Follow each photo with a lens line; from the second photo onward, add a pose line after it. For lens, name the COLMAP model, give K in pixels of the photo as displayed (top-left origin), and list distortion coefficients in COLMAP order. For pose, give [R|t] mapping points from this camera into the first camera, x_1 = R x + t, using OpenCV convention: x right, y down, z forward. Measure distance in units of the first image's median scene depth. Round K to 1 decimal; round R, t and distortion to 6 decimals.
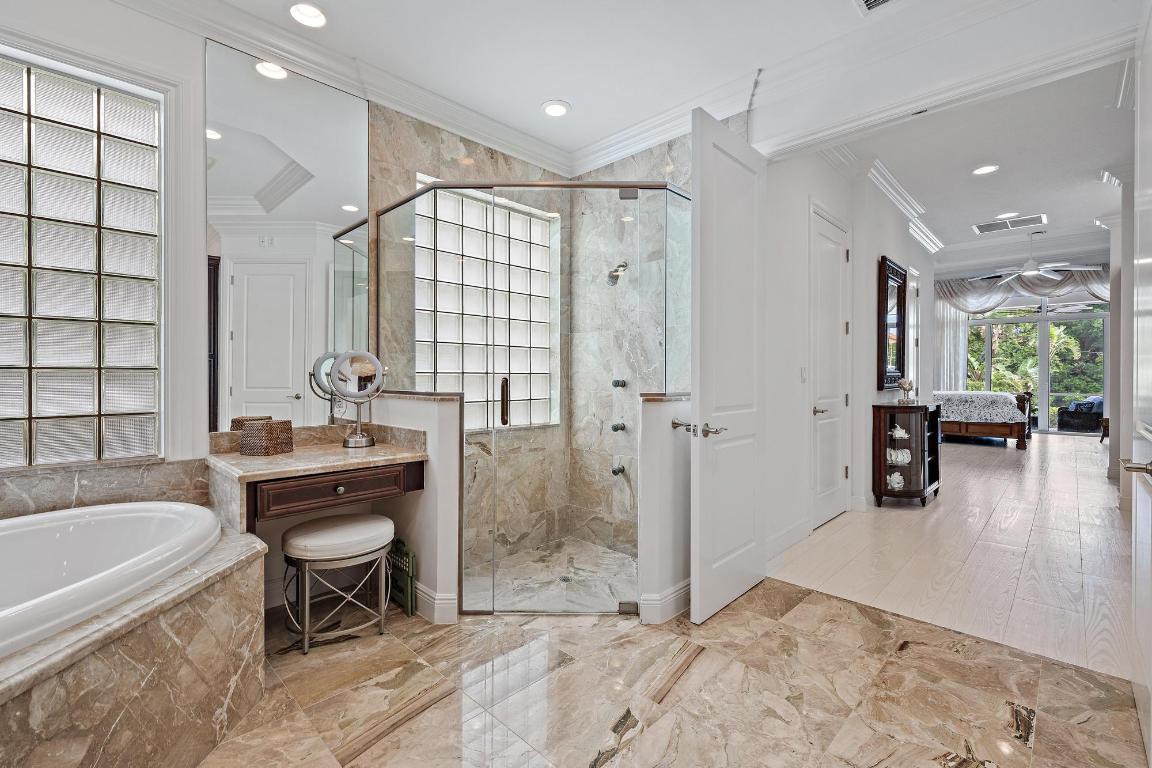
lens RADIAL K [[517.5, 0, 573.7], [0, 517.5, 380.3], [0, 0, 1]] dist [0.002508, 0.000064]
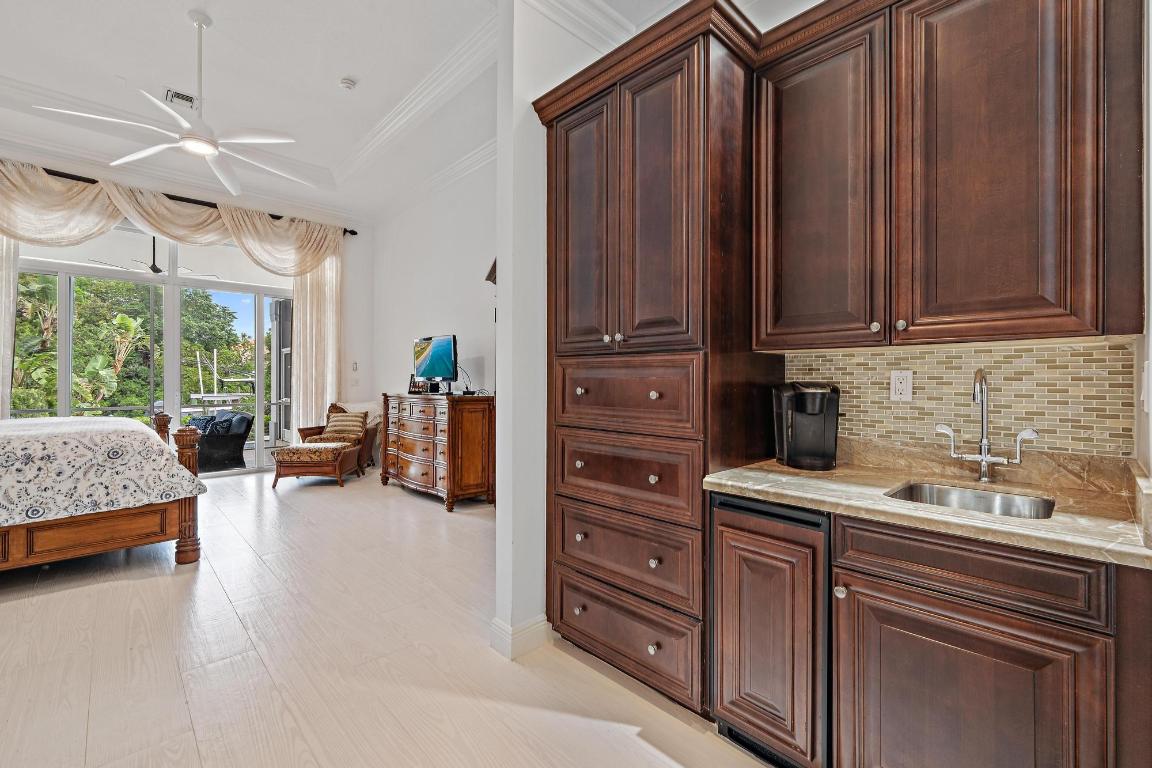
lens RADIAL K [[478.1, 0, 569.8], [0, 478.1, 381.7], [0, 0, 1]] dist [-0.002589, -0.000136]
pose [[0.033927, -0.000723, 0.999424, 0.383795], [0.002715, 0.999996, 0.000632, -0.006632], [-0.999421, 0.002692, 0.033929, 0.530353]]
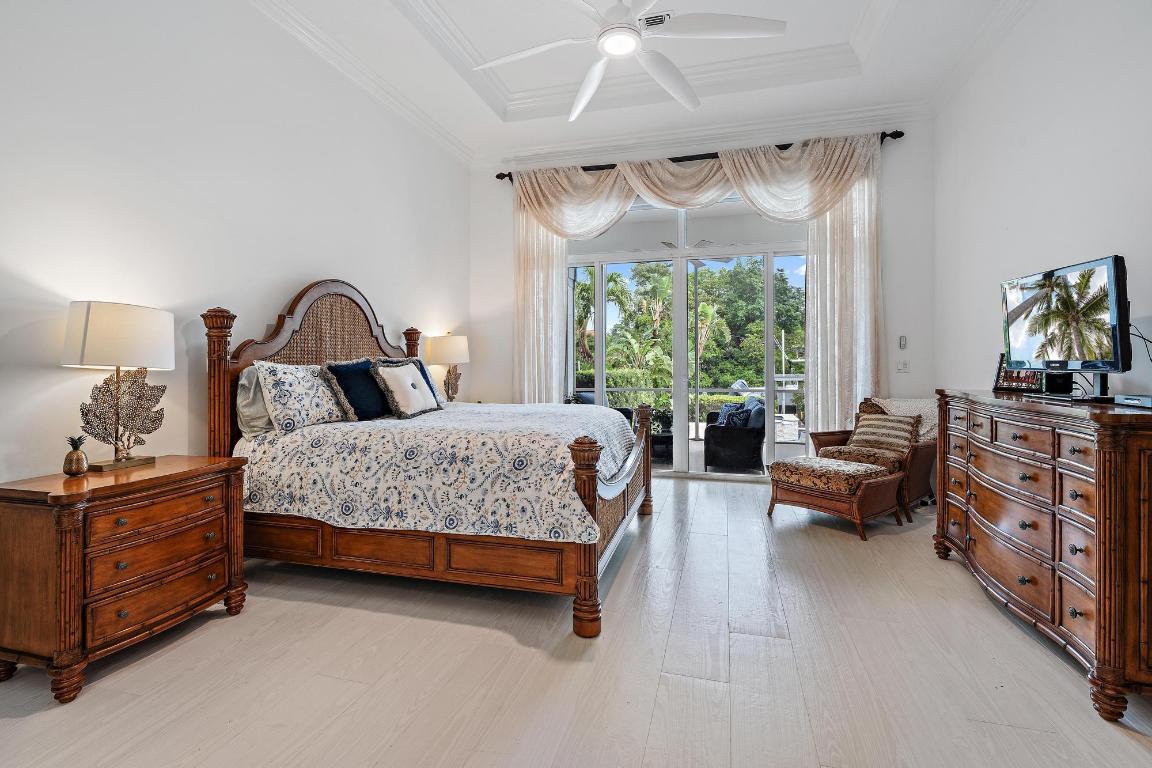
lens RADIAL K [[517.5, 0, 587.8], [0, 517.5, 357.5], [0, 0, 1]] dist [0.002508, 0.000064]
pose [[0.874622, 0.001081, 0.484805, 0.561468], [0.004111, 0.999945, -0.009647, -0.011225], [-0.484788, 0.010430, 0.874569, 0.580939]]
